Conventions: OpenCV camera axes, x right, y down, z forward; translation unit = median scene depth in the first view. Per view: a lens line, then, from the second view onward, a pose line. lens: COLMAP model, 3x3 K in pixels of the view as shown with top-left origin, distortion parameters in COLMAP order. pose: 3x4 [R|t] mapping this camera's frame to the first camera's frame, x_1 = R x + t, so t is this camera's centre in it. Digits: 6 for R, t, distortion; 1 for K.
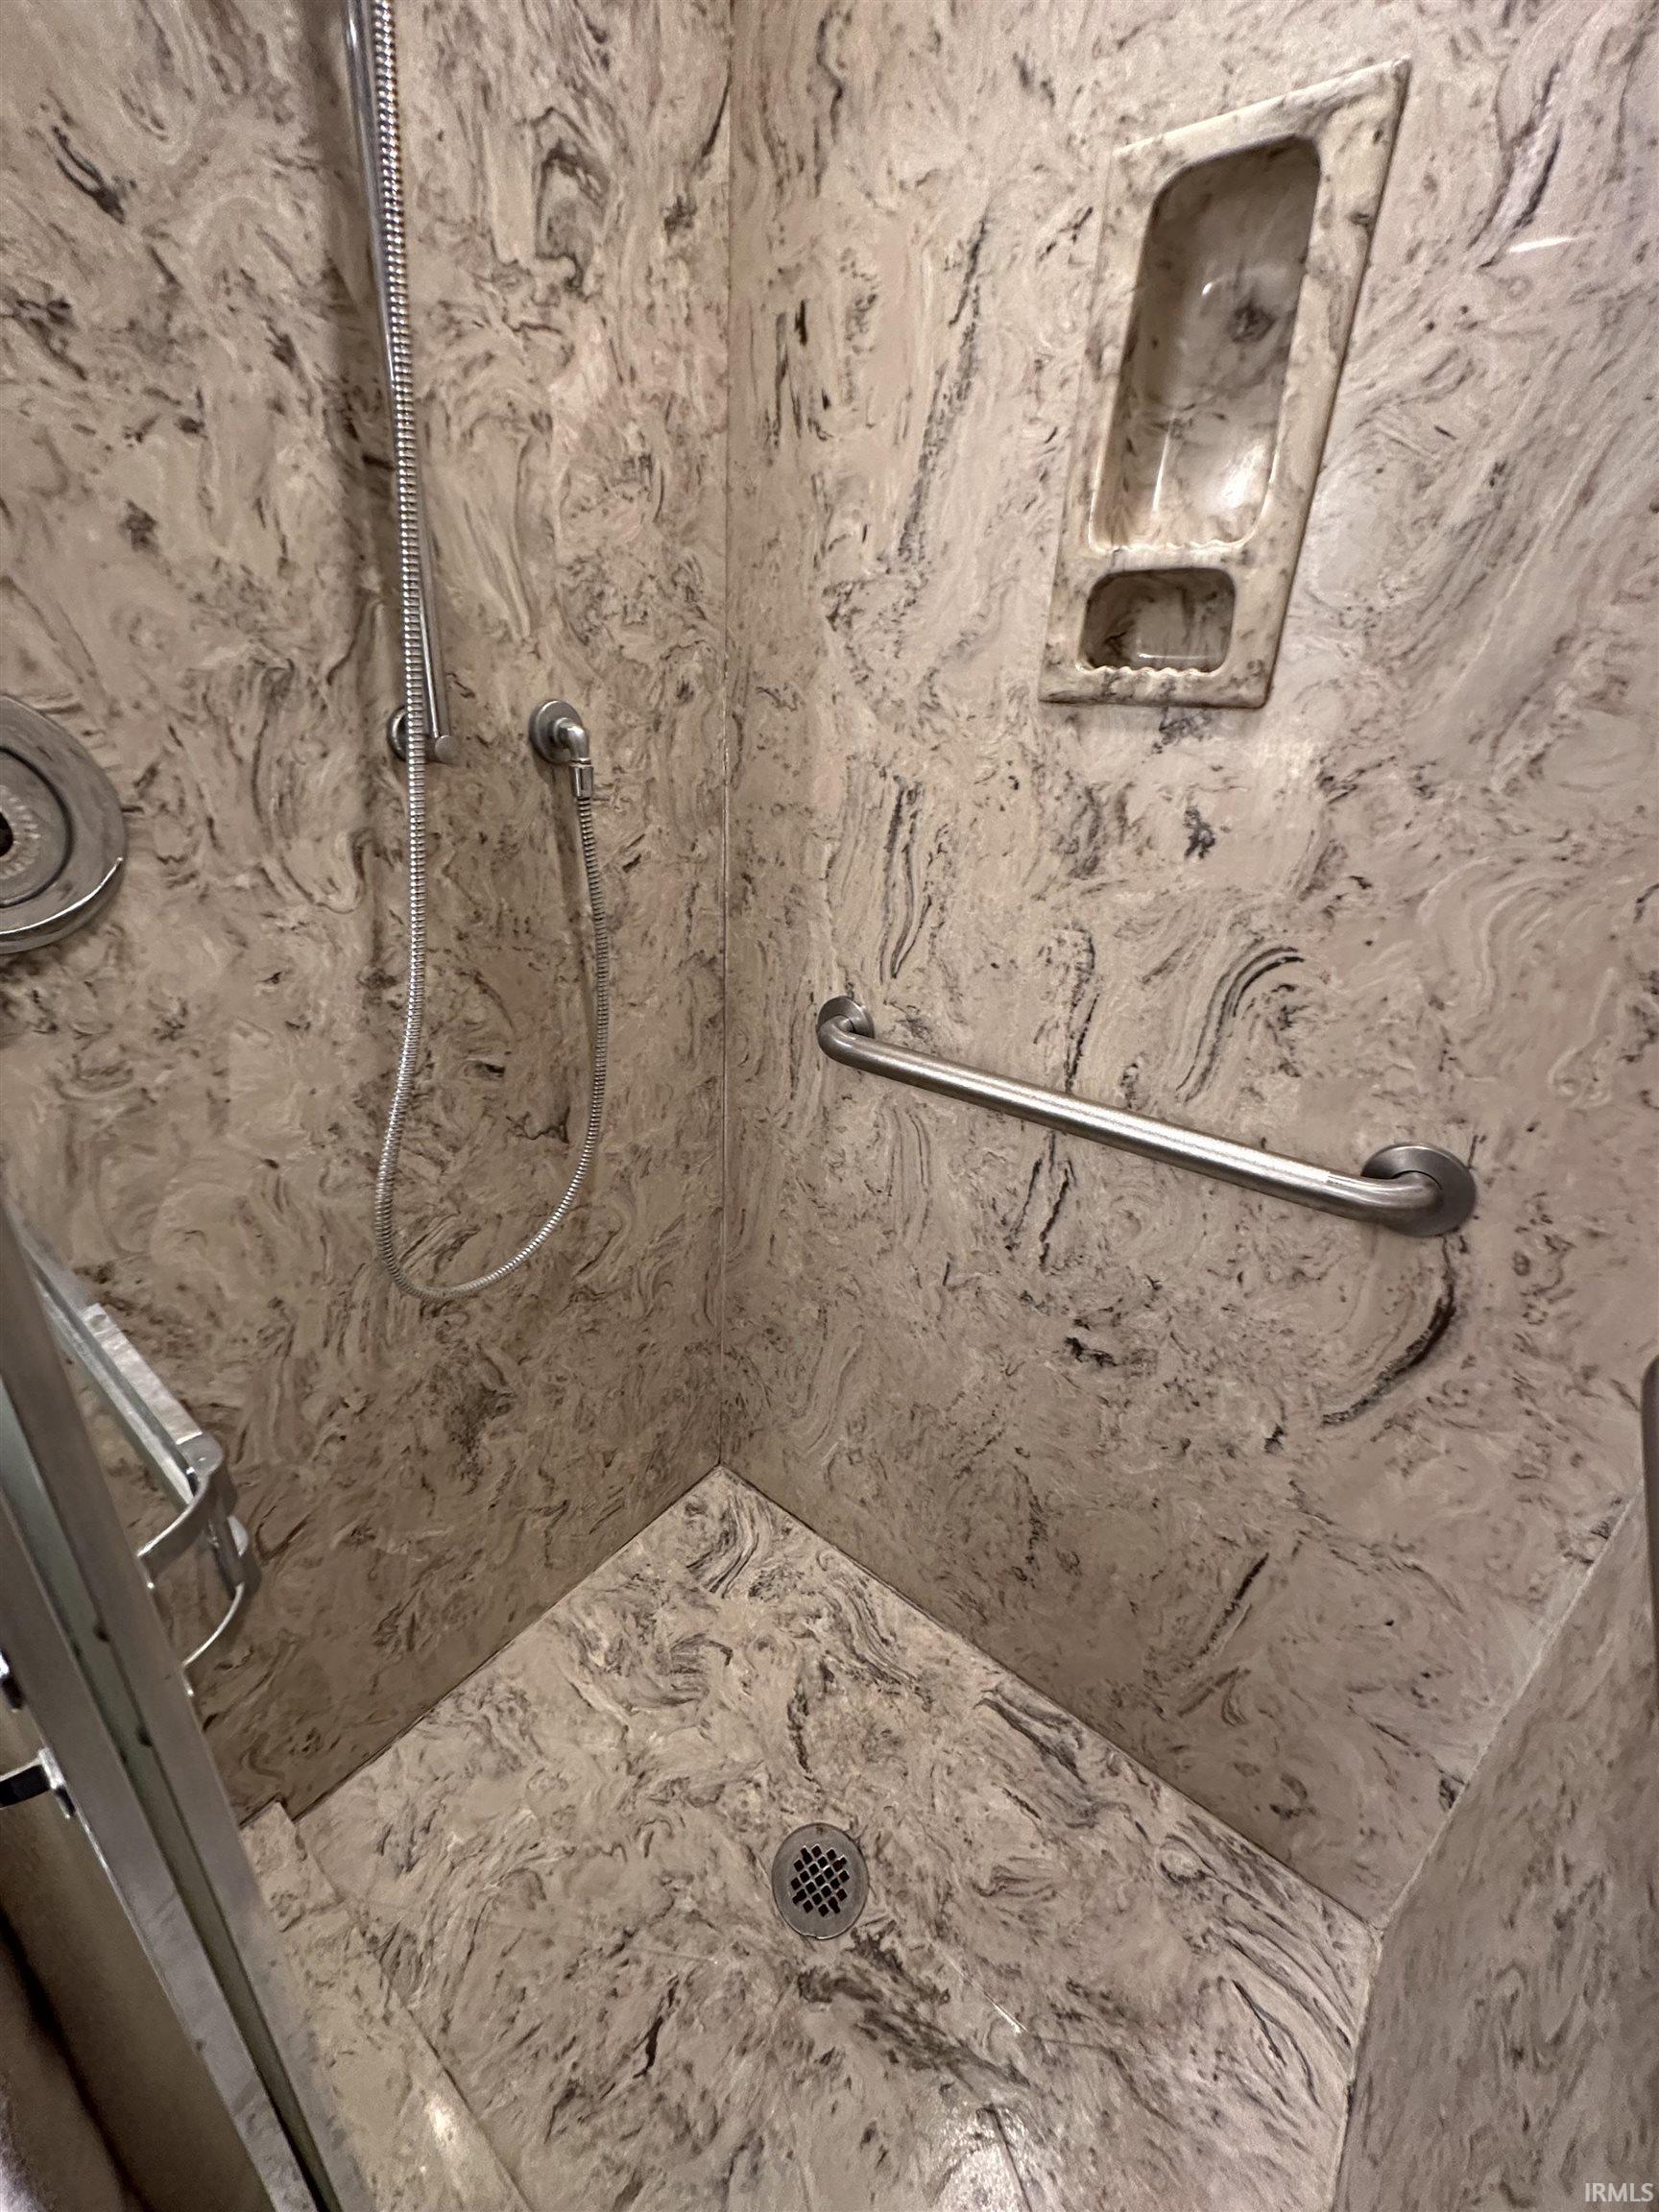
lens RADIAL K [[890.7, 0, 828.2], [0, 890.7, 1109.7], [0, 0, 1]] dist [-0.000890, 0.000026]
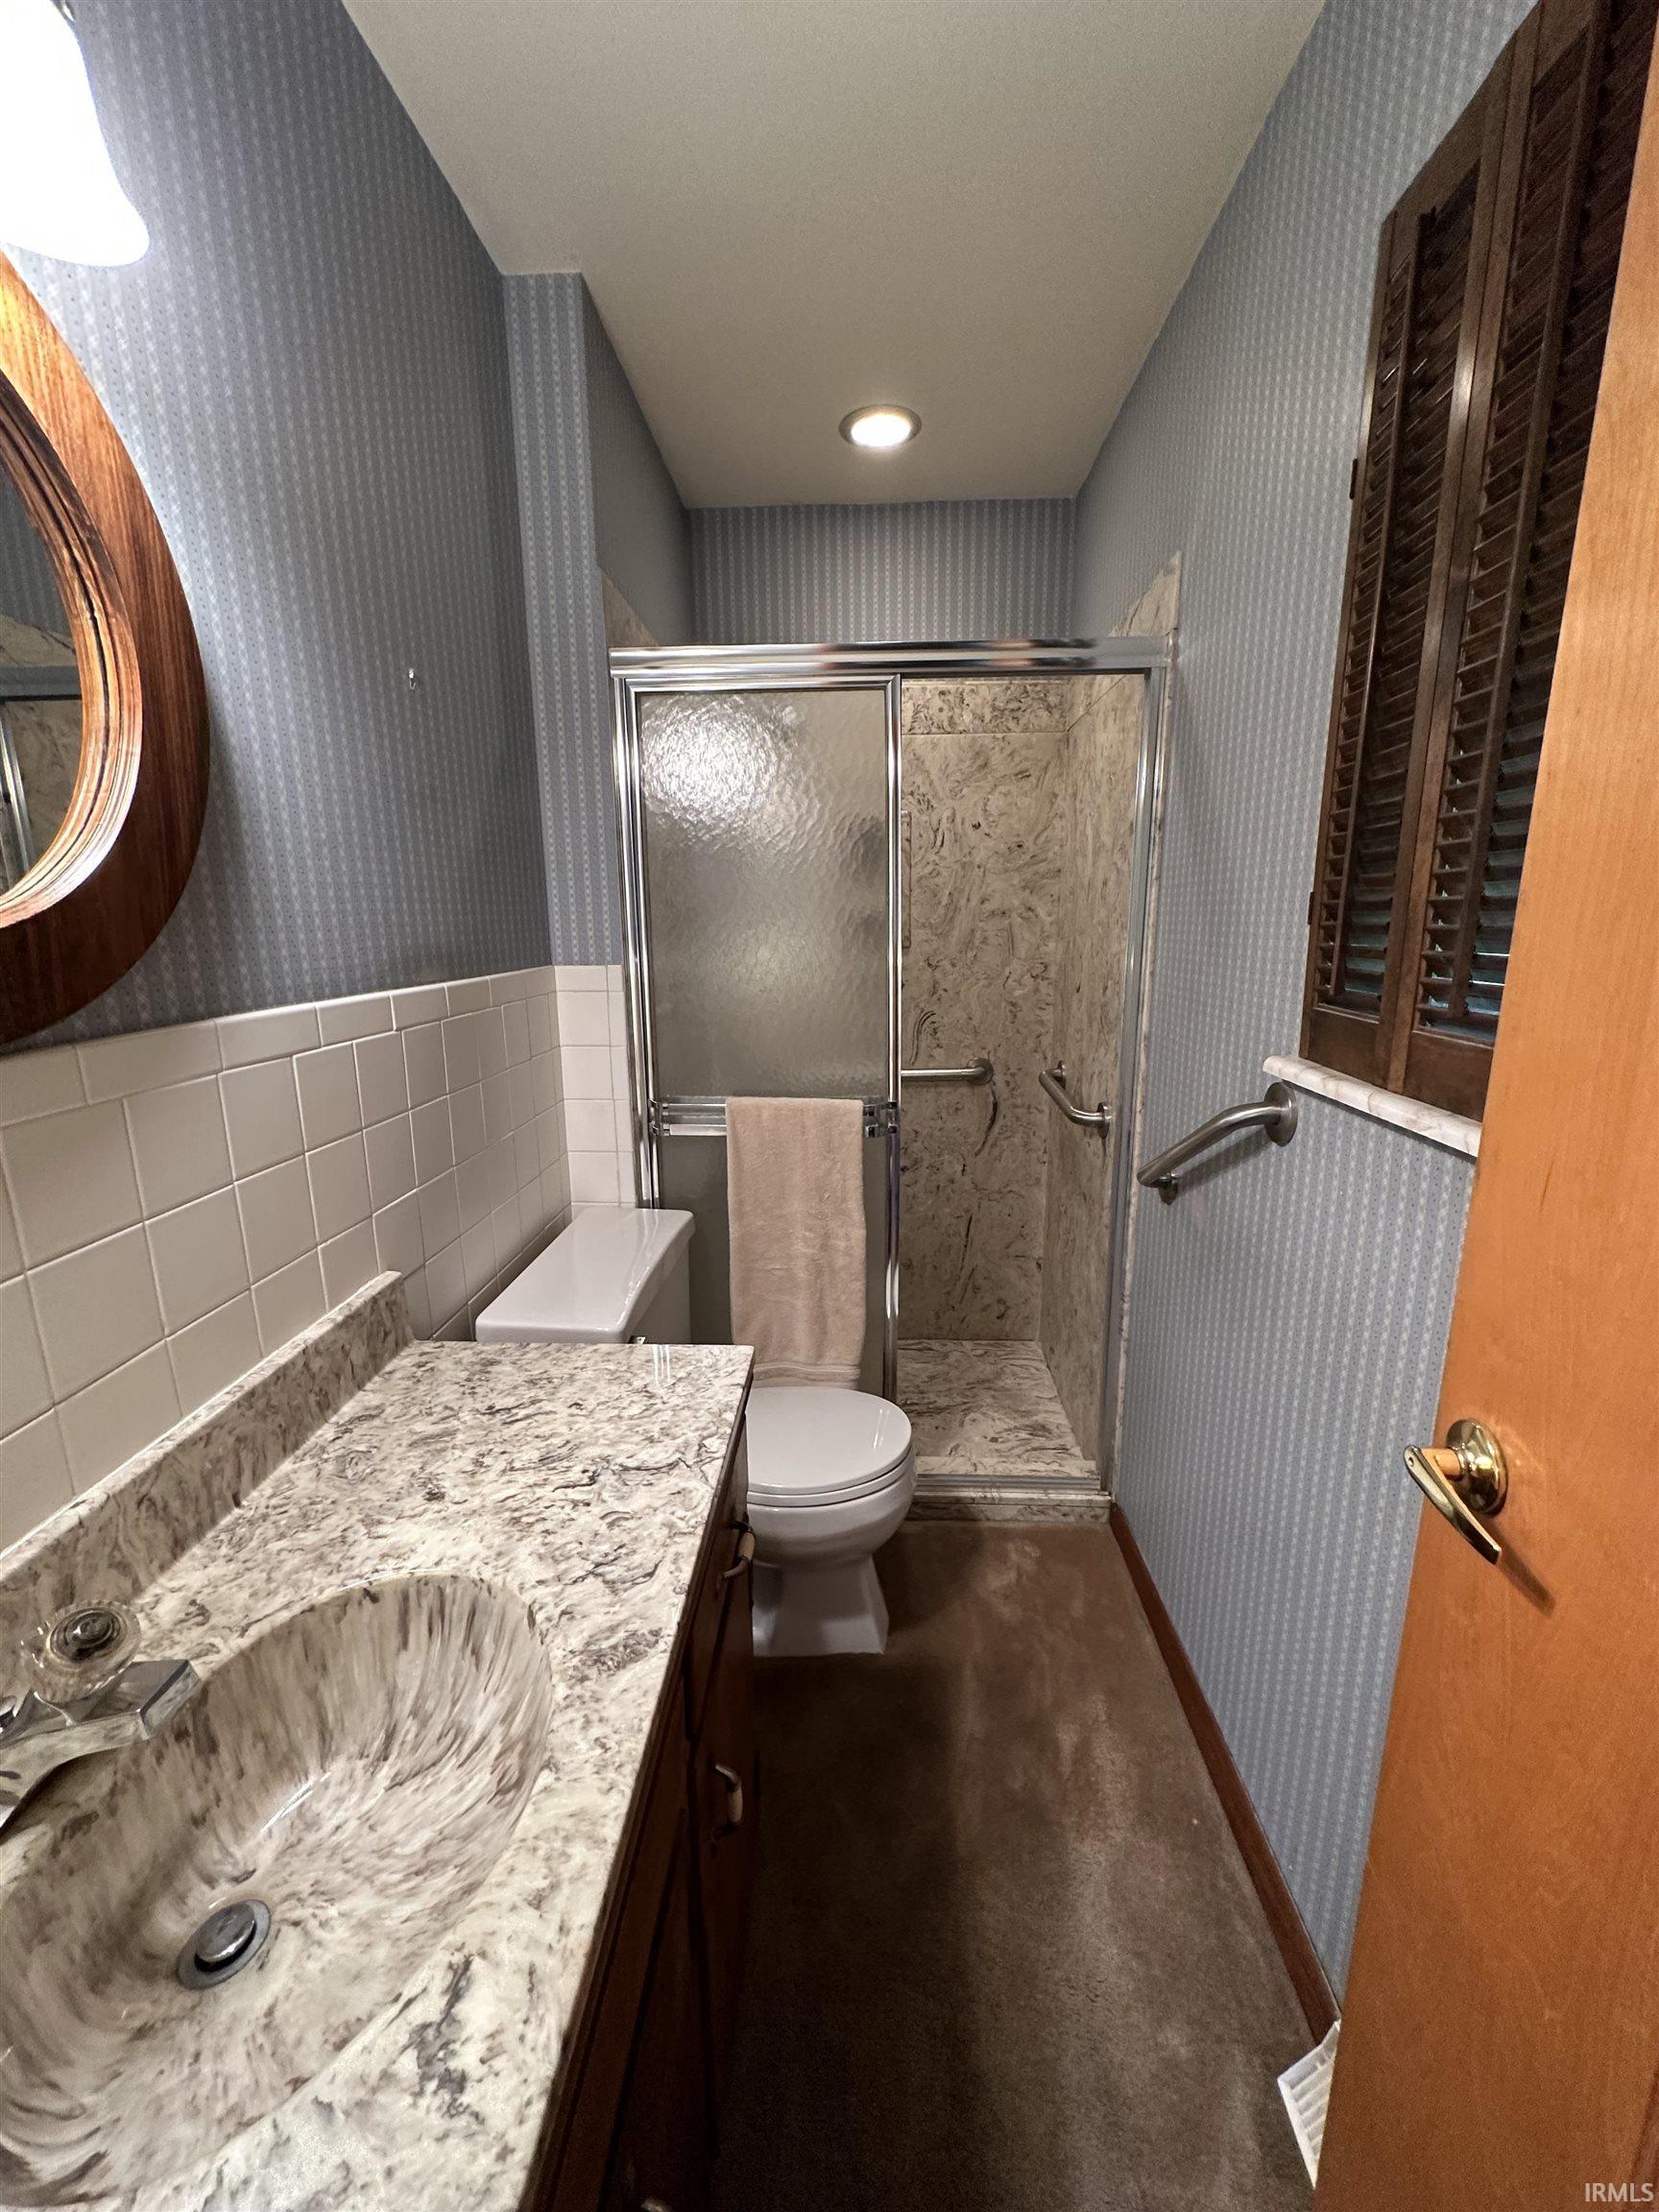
lens RADIAL K [[890.7, 0, 827.4], [0, 890.7, 1106.3], [0, 0, 1]] dist [-0.000890, 0.000026]
pose [[0.804071, -0.182909, 0.565697, -1.819053], [0.289440, 0.951559, -0.103734, 0.408907], [-0.519320, 0.247145, 0.818062, -1.517338]]
